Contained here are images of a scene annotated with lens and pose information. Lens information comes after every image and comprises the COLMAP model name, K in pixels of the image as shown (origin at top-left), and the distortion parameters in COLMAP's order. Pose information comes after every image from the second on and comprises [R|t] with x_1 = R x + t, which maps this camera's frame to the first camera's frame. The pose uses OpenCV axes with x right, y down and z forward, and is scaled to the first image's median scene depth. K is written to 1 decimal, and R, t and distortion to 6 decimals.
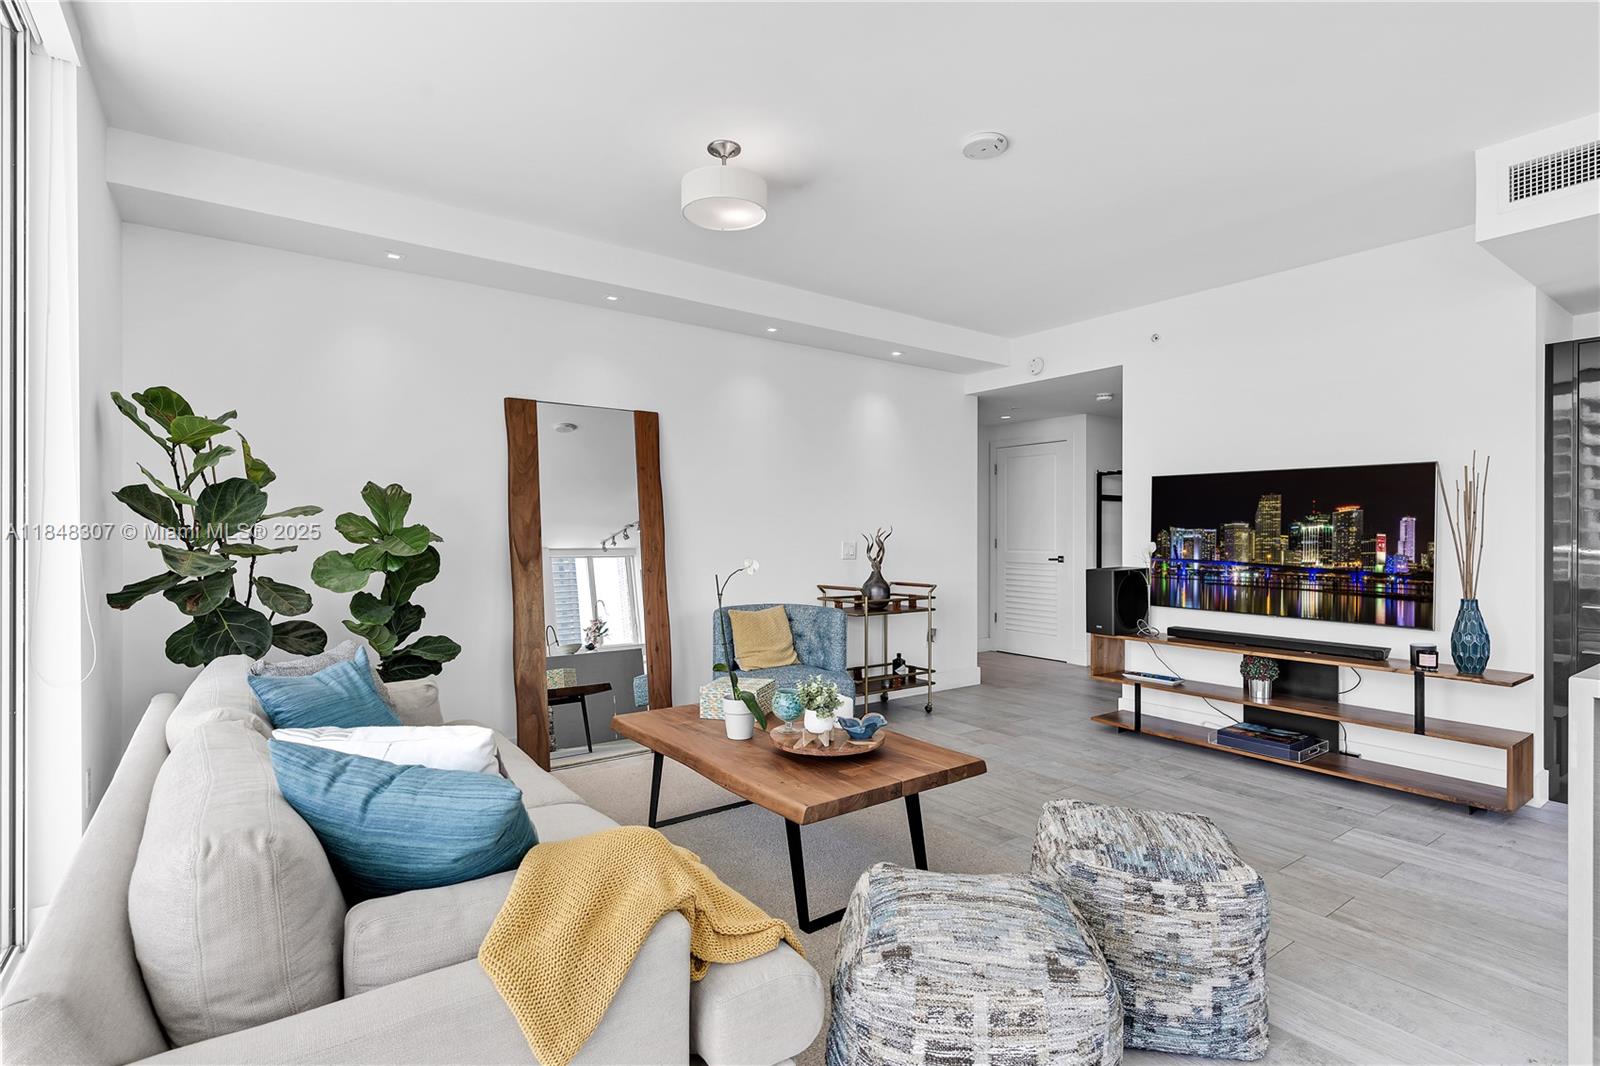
lens RADIAL K [[770.8, 0, 796.7], [0, 770.8, 536.8], [0, 0, 1]] dist [0.001497, 0.000683]
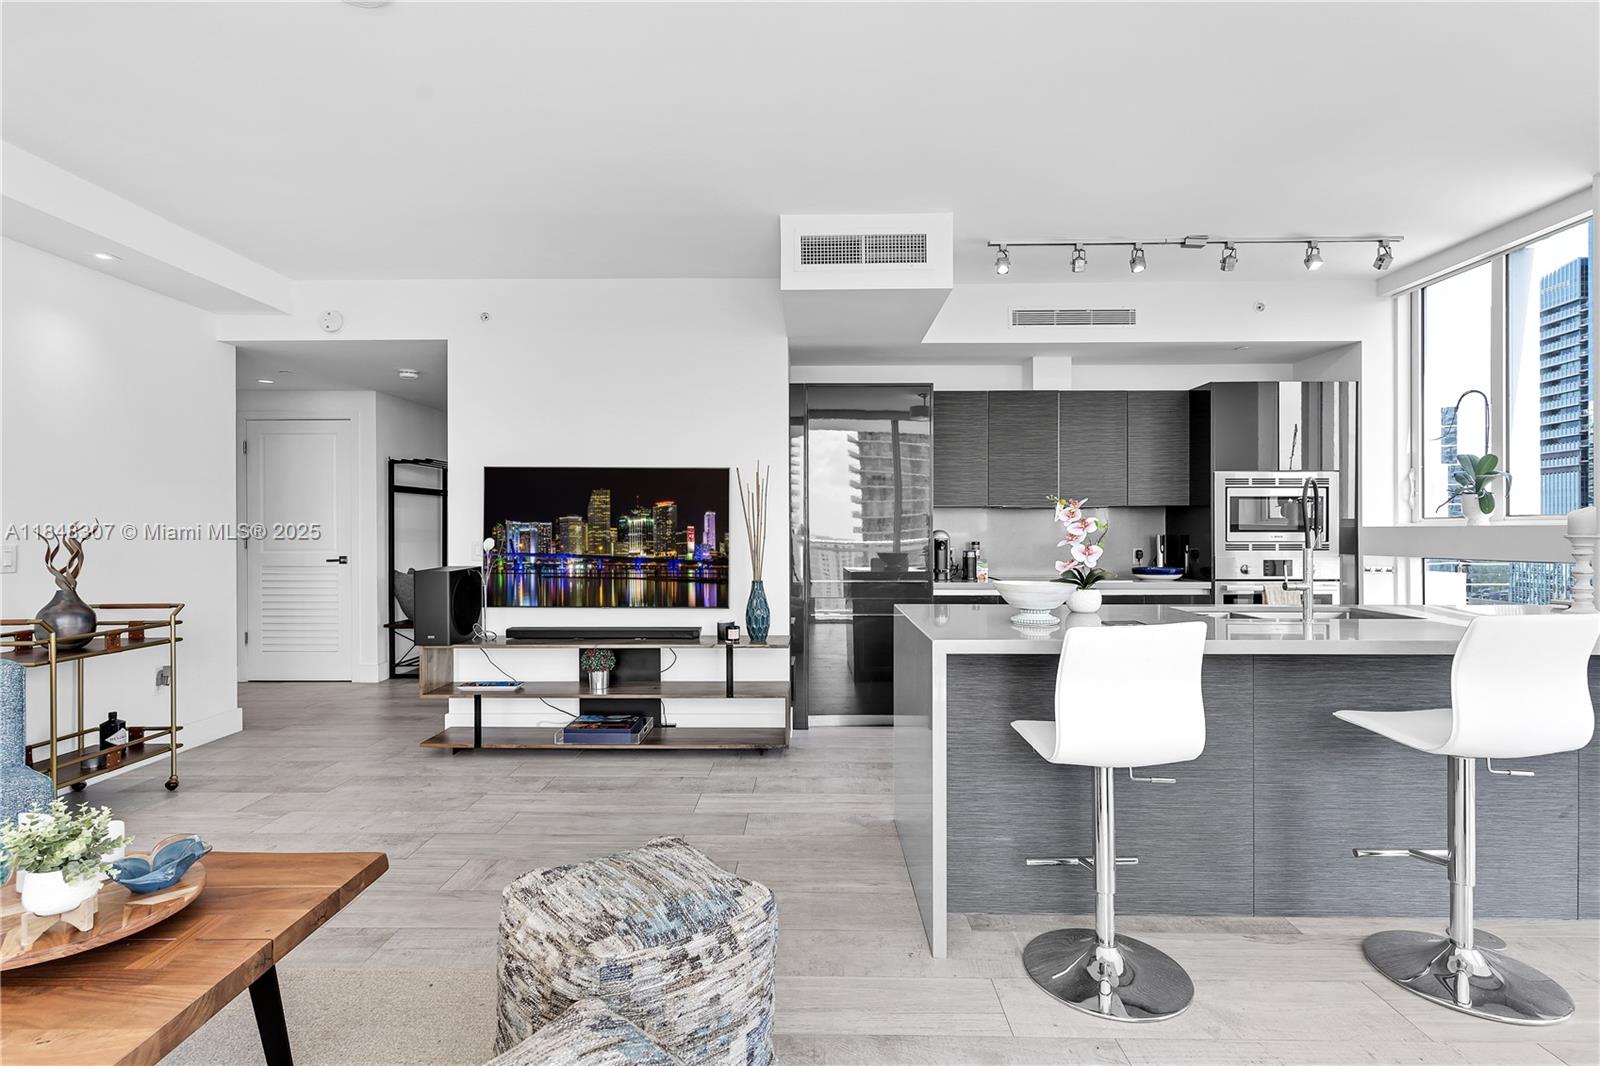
lens RADIAL K [[770.8, 0, 798.5], [0, 770.8, 518.0], [0, 0, 1]] dist [0.001497, 0.000683]
pose [[0.597727, 0.003299, 0.801693, -0.061514], [0.010728, 0.999869, -0.012112, -0.000504], [-0.801628, 0.015840, 0.597613, 0.181686]]
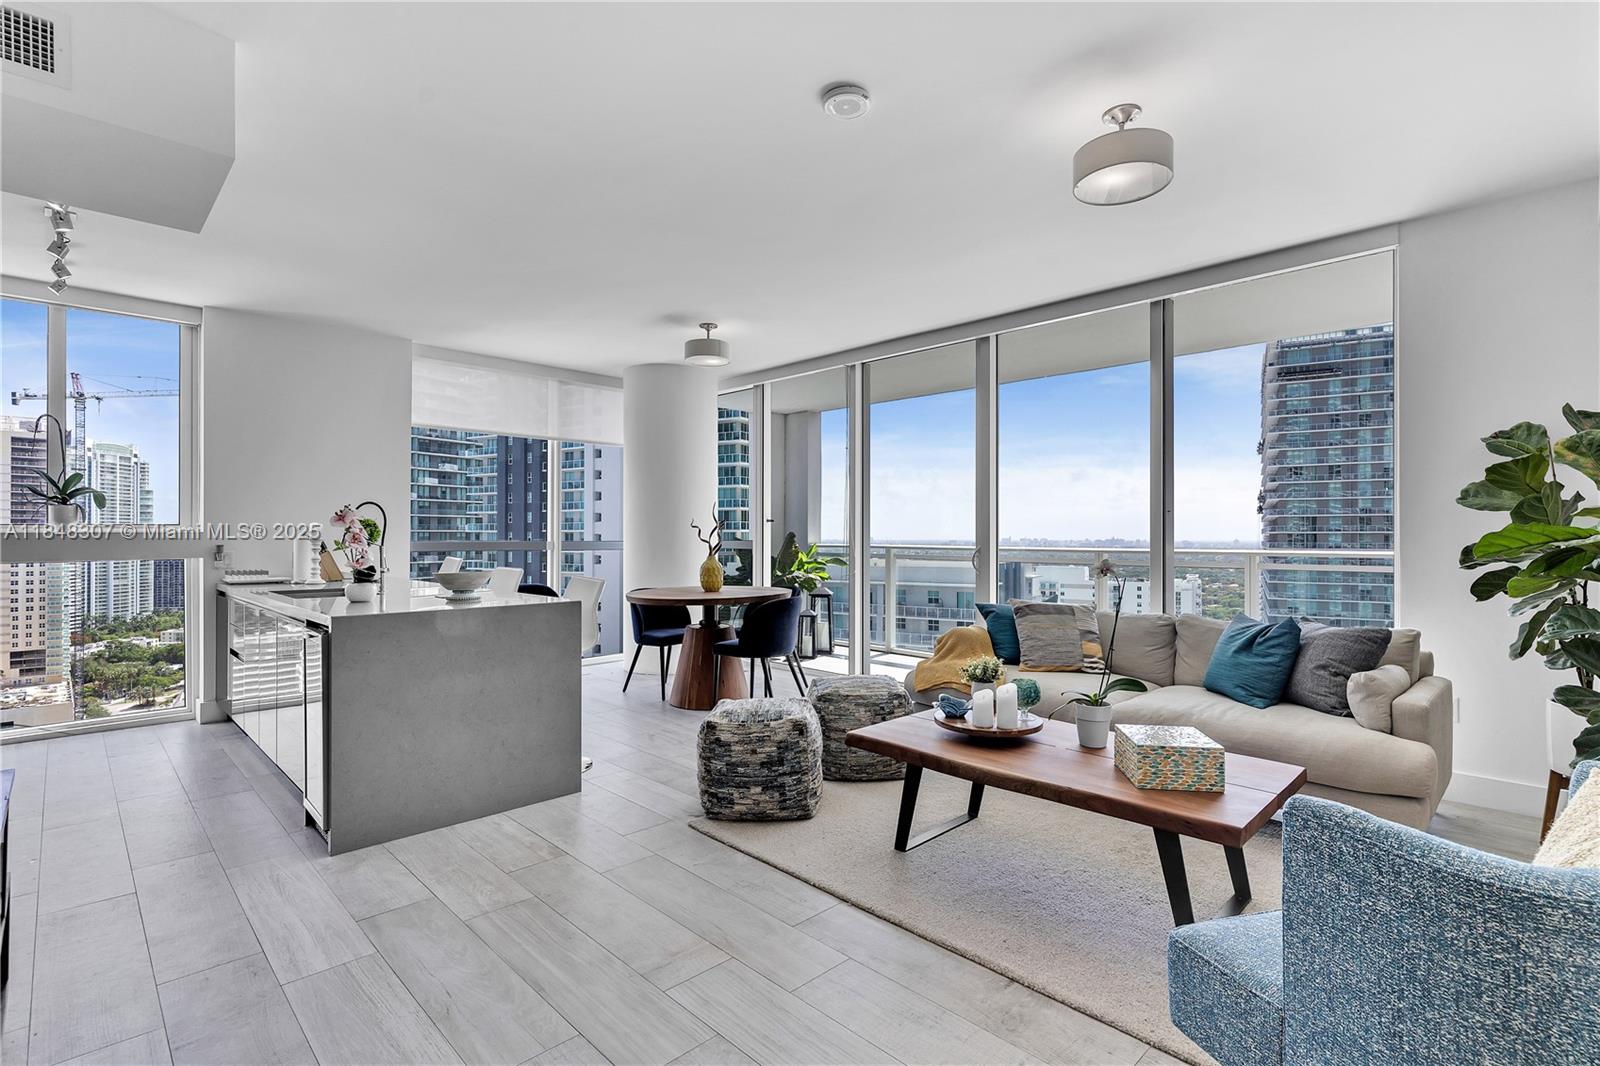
lens RADIAL K [[770.8, 0, 804.8], [0, 770.8, 527.8], [0, 0, 1]] dist [0.001497, 0.000683]
pose [[-0.988038, -0.007082, -0.154046, 0.312256], [-0.007107, 0.999975, -0.000388, -0.005618], [0.154045, 0.000711, -0.988064, 1.364990]]
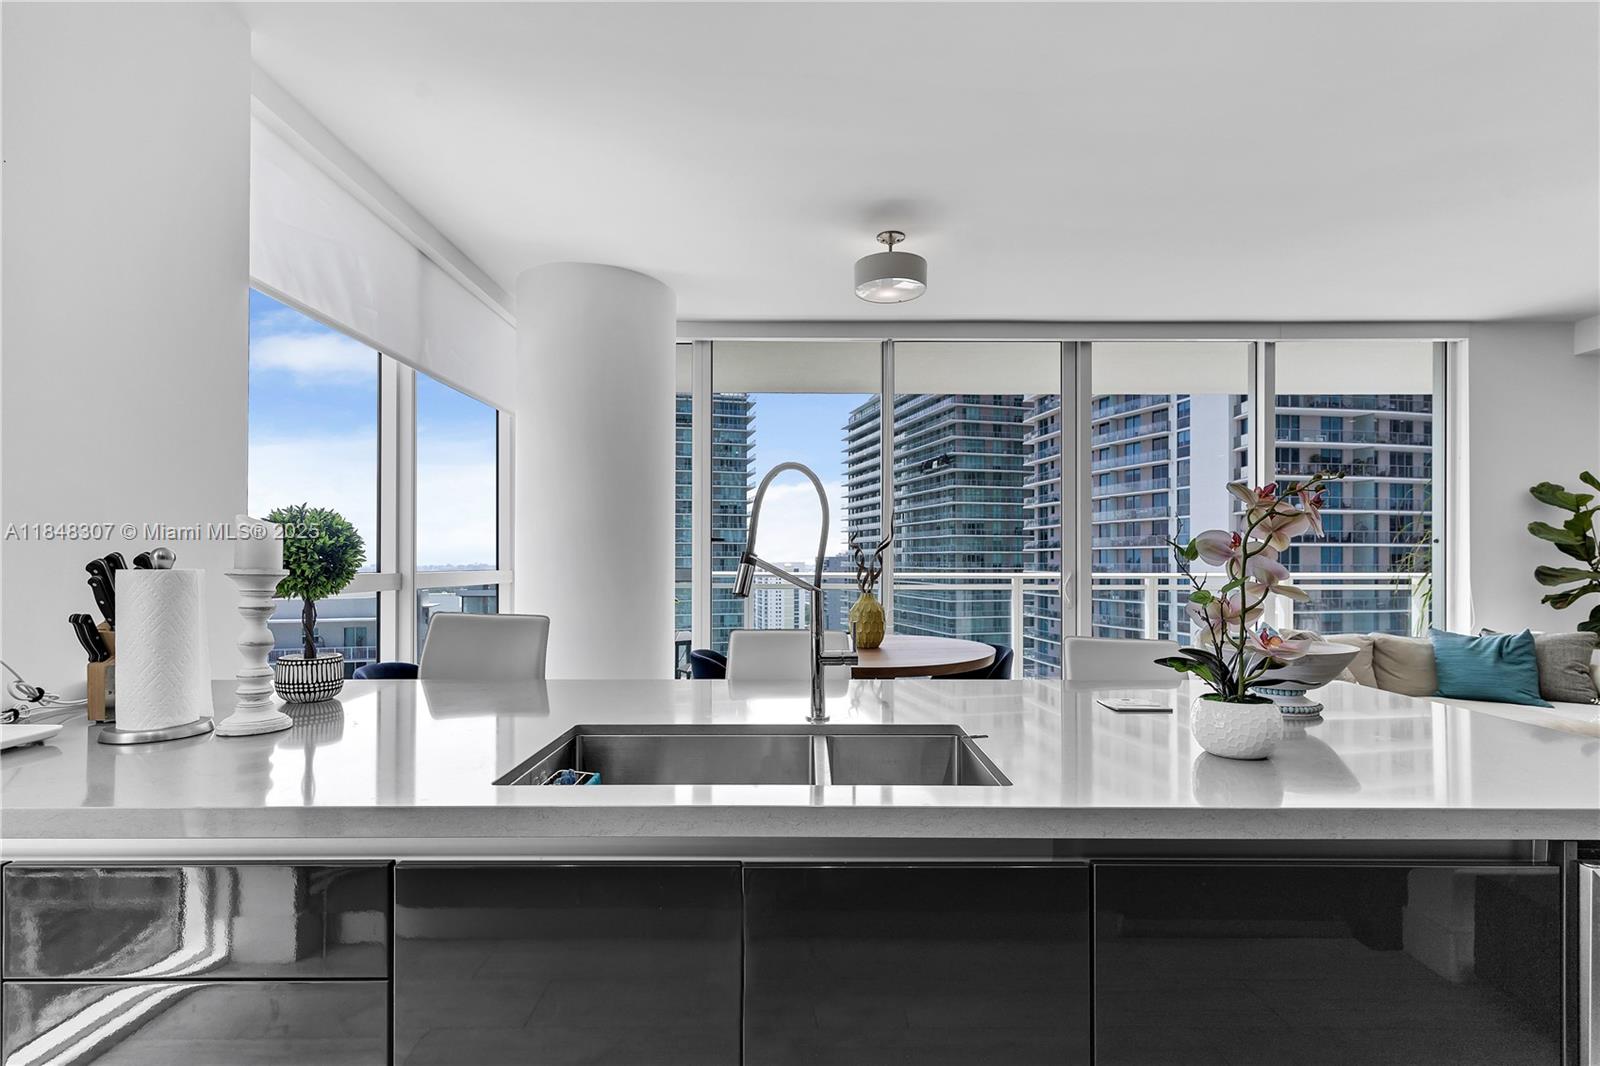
lens RADIAL K [[770.8, 0, 802.9], [0, 770.8, 559.2], [0, 0, 1]] dist [0.001497, 0.000683]
pose [[-0.588874, -0.003736, -0.808217, 1.042995], [-0.008705, 0.999961, 0.001720, 0.002605], [0.808178, 0.008048, -0.588883, 0.439083]]
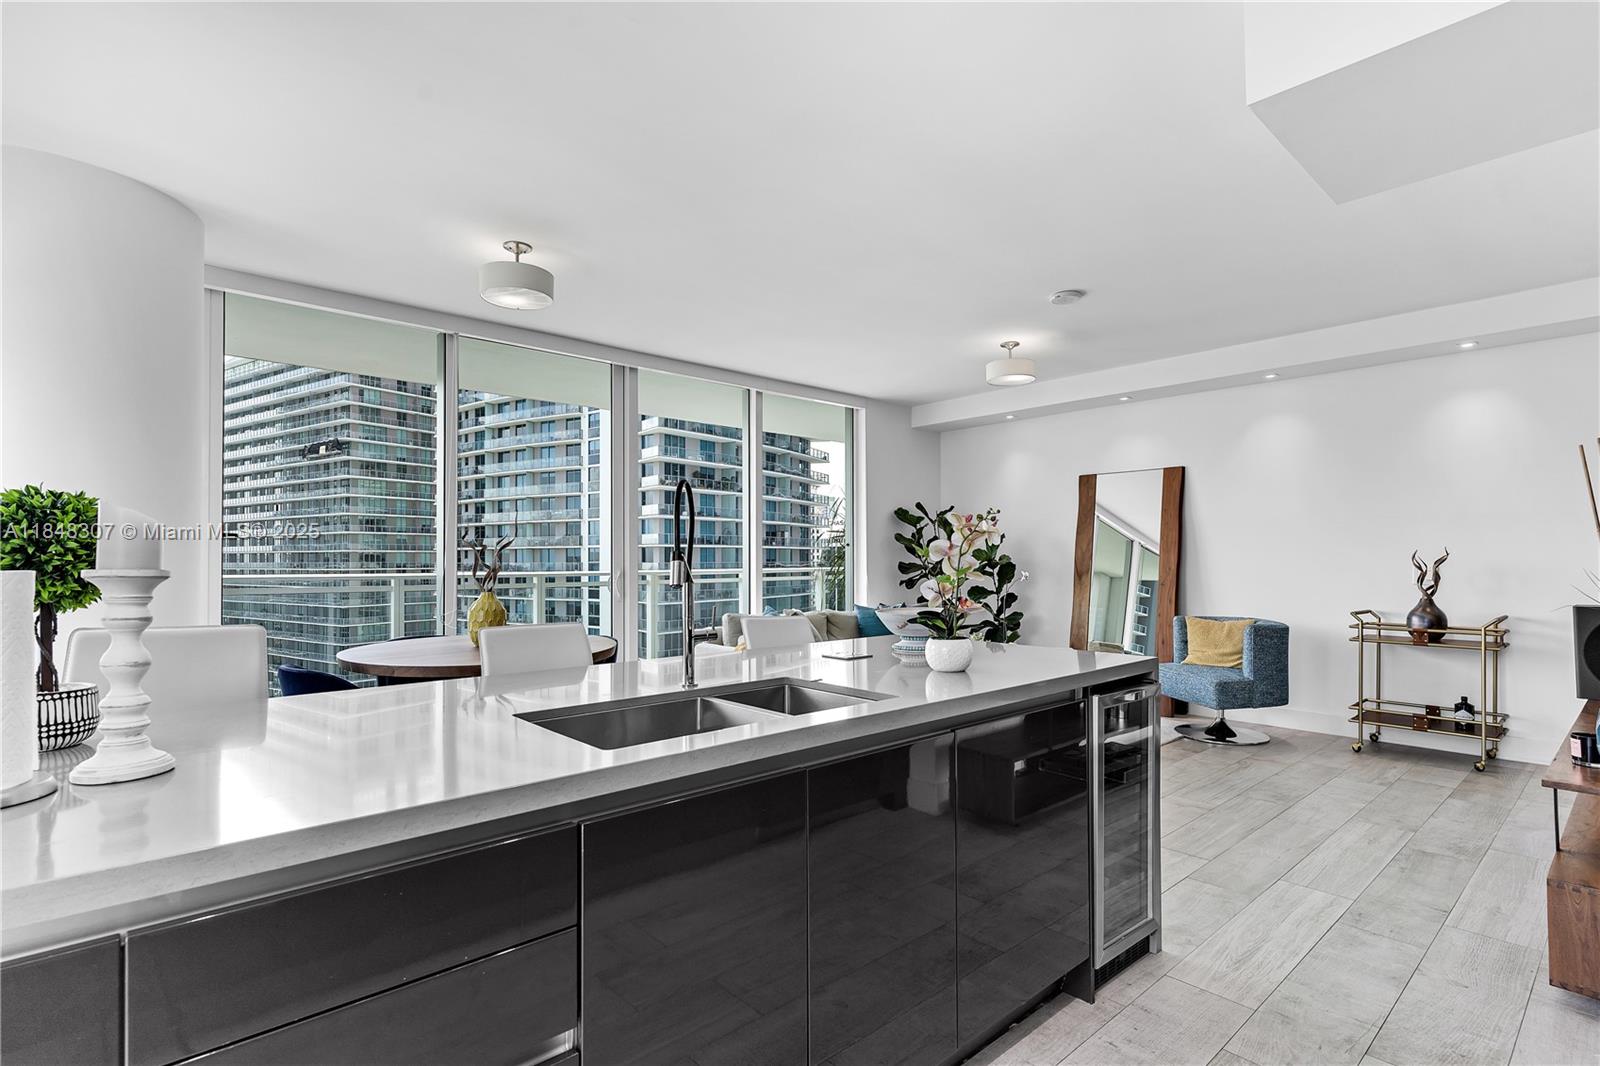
lens RADIAL K [[770.8, 0, 809.6], [0, 770.8, 543.4], [0, 0, 1]] dist [0.001497, 0.000683]
pose [[0.109790, -0.022793, -0.993693, 1.209087], [-0.004383, 0.999716, -0.023415, 0.005573], [0.993945, 0.006926, 0.109659, 0.245880]]
